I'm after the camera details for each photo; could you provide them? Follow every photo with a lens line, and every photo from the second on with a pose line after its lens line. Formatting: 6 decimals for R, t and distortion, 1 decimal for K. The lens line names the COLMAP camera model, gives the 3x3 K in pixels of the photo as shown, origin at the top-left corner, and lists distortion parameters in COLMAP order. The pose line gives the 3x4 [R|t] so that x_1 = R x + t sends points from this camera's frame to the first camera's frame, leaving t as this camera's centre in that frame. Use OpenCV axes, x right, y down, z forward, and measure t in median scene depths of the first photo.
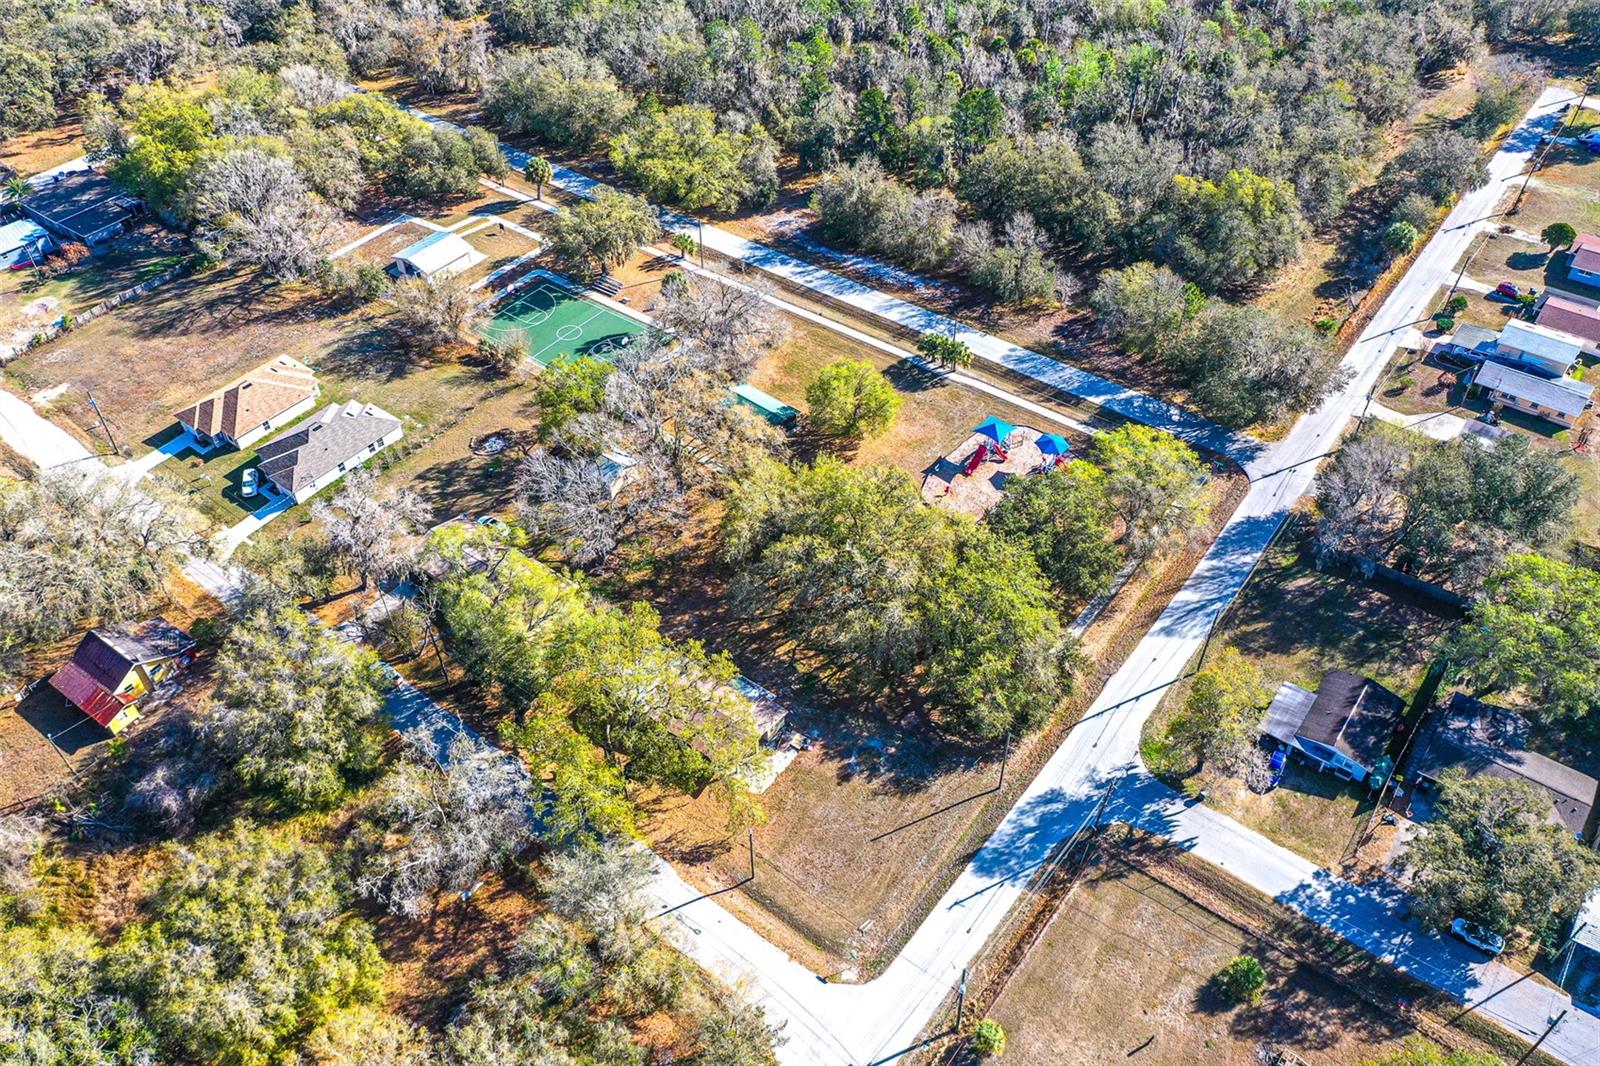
lens RADIAL K [[1229.7, 0, 800.0], [0, 1229.7, 533.0], [0, 0, 1]] dist [0.008577, 0.006040]
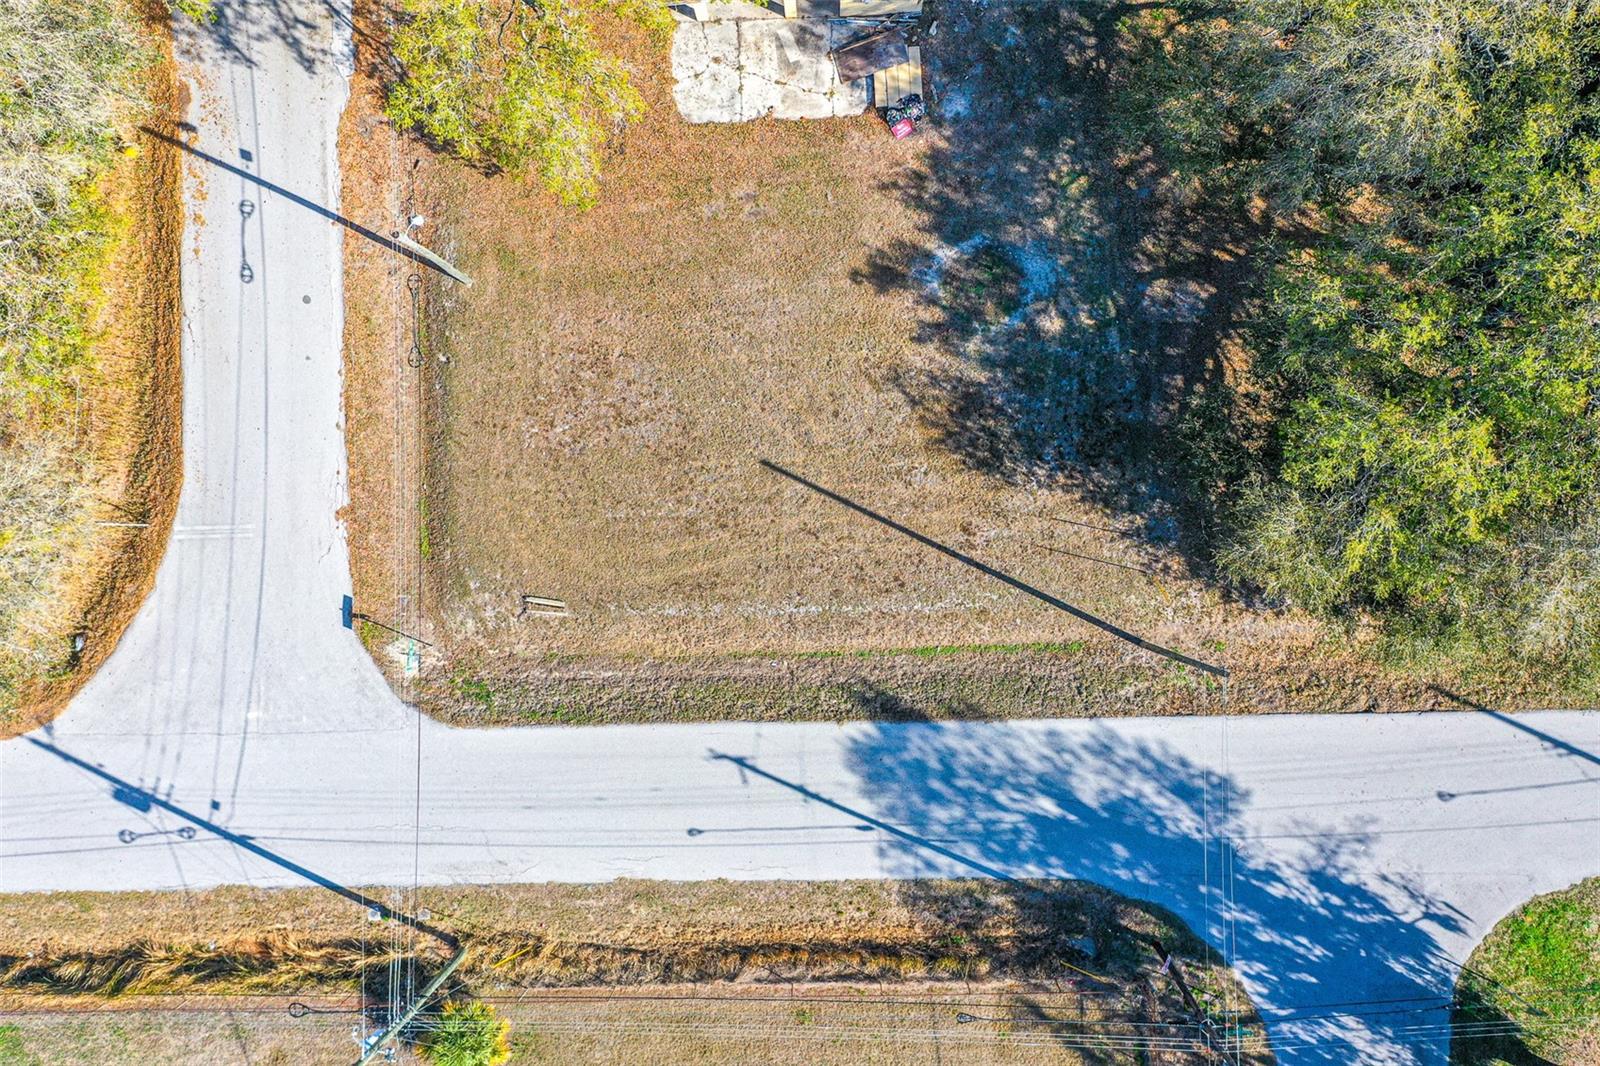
lens RADIAL K [[1229.7, 0, 800.0], [0, 1229.7, 533.0], [0, 0, 1]] dist [0.008577, 0.006040]
pose [[0.630968, 0.775809, -0.000503, 0.080548], [-0.525617, 0.427963, 0.735237, -0.009325], [0.570619, -0.463647, 0.677810, 0.752263]]
